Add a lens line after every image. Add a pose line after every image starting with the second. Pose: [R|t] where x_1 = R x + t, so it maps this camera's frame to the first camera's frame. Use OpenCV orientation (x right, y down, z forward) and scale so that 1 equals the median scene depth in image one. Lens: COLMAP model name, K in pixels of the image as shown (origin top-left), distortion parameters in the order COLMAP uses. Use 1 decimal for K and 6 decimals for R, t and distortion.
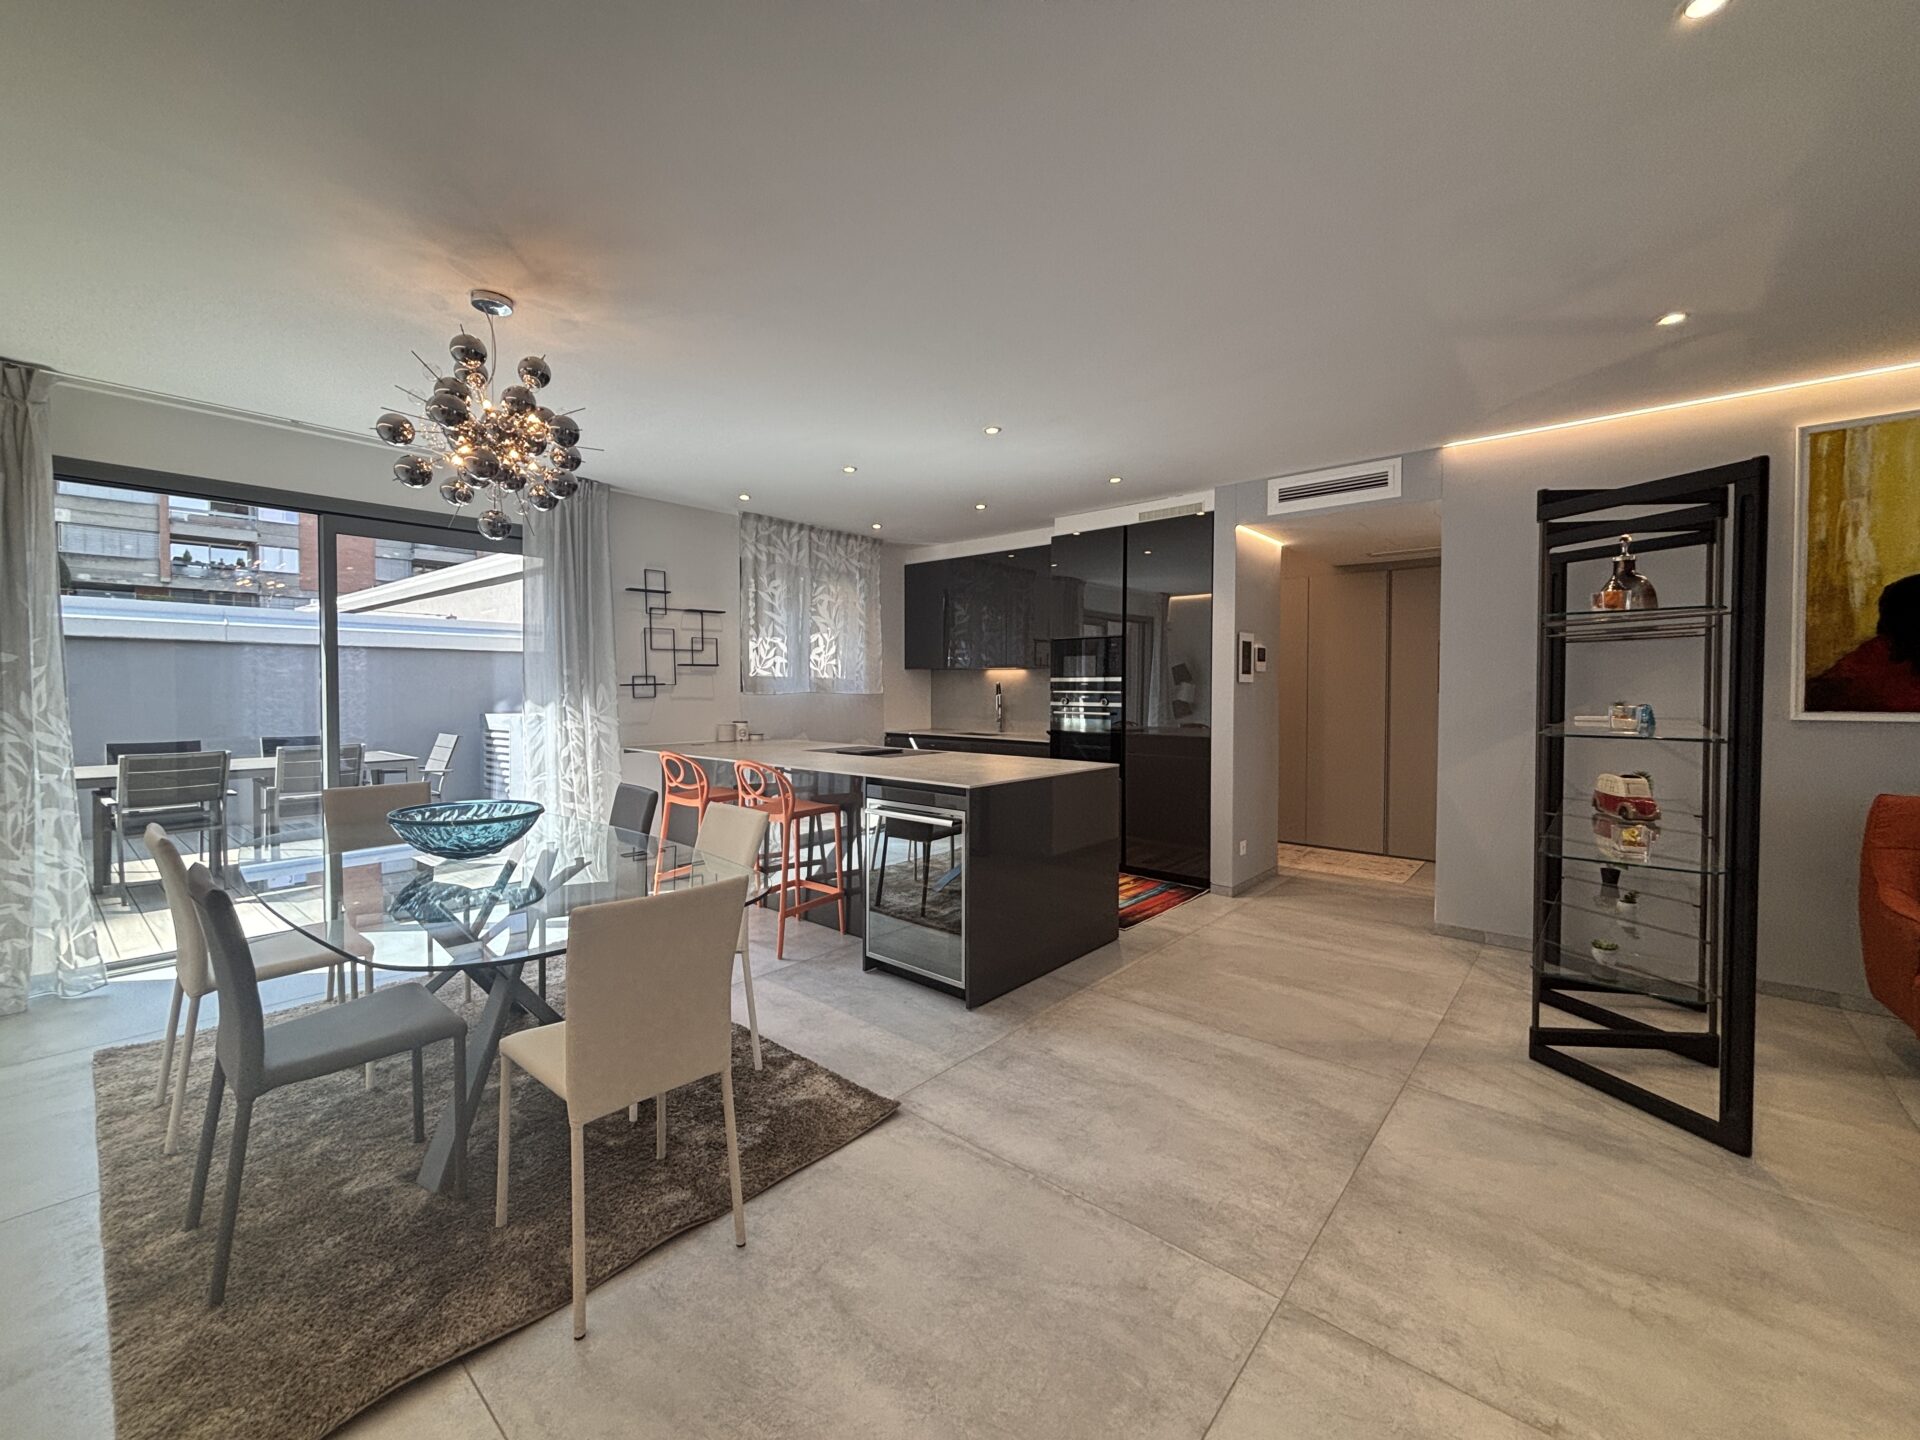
lens RADIAL K [[769.2, 0, 963.8], [0, 769.2, 707.7], [0, 0, 1]] dist [-0.010822, 0.000751]
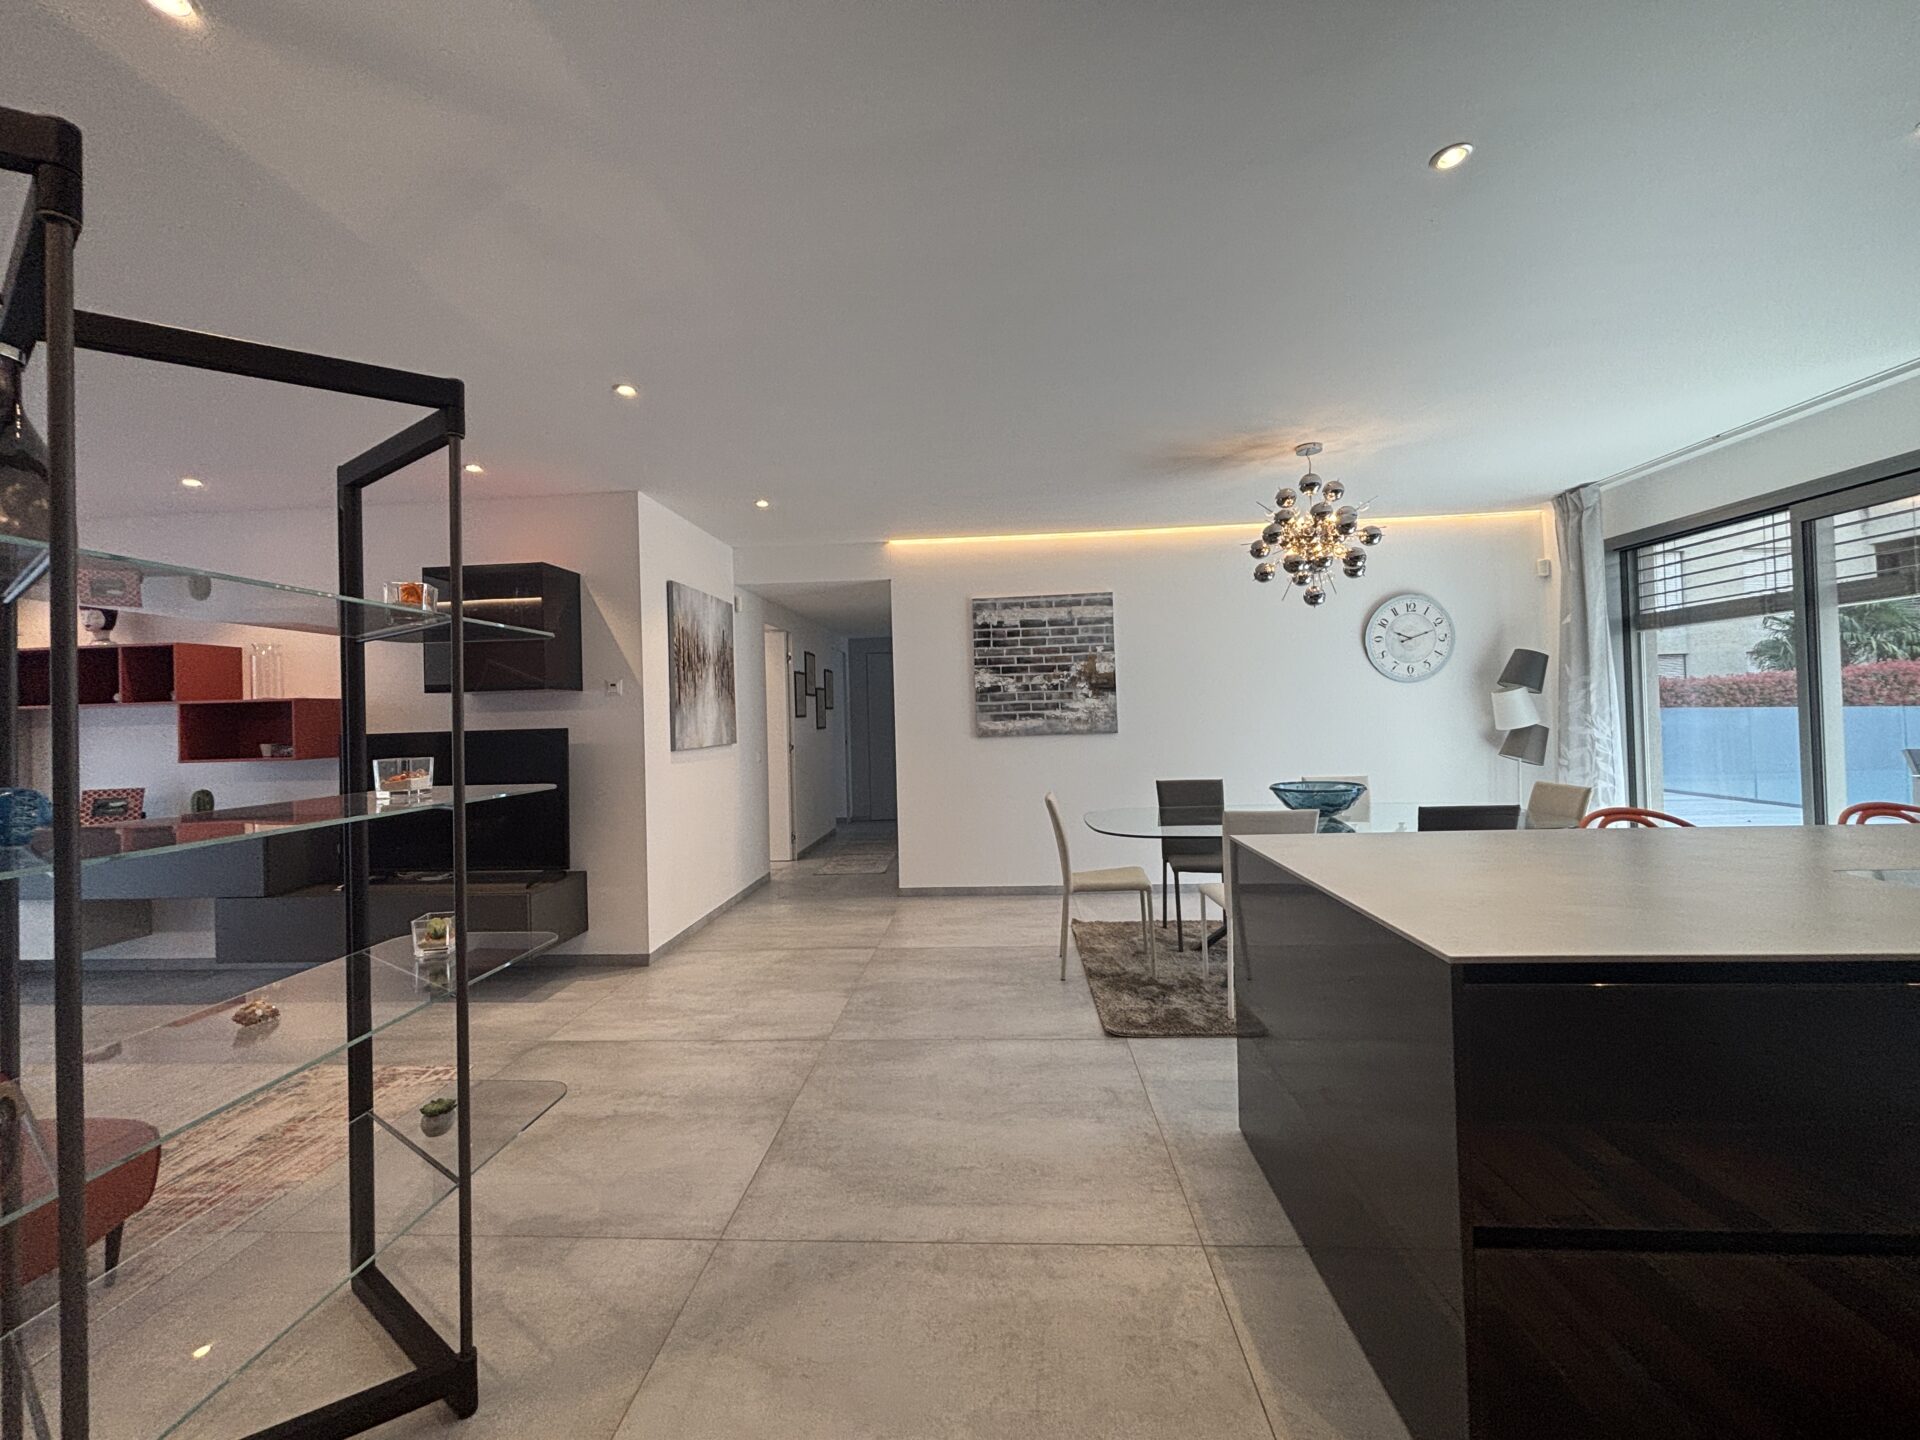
lens RADIAL K [[769.2, 0, 953.9], [0, 769.2, 713.5], [0, 0, 1]] dist [-0.010822, 0.000751]
pose [[-0.799610, 0.021248, -0.600143, 0.969990], [0.014734, 0.999767, 0.015765, -0.052133], [0.600339, 0.003763, -0.799737, 2.030107]]
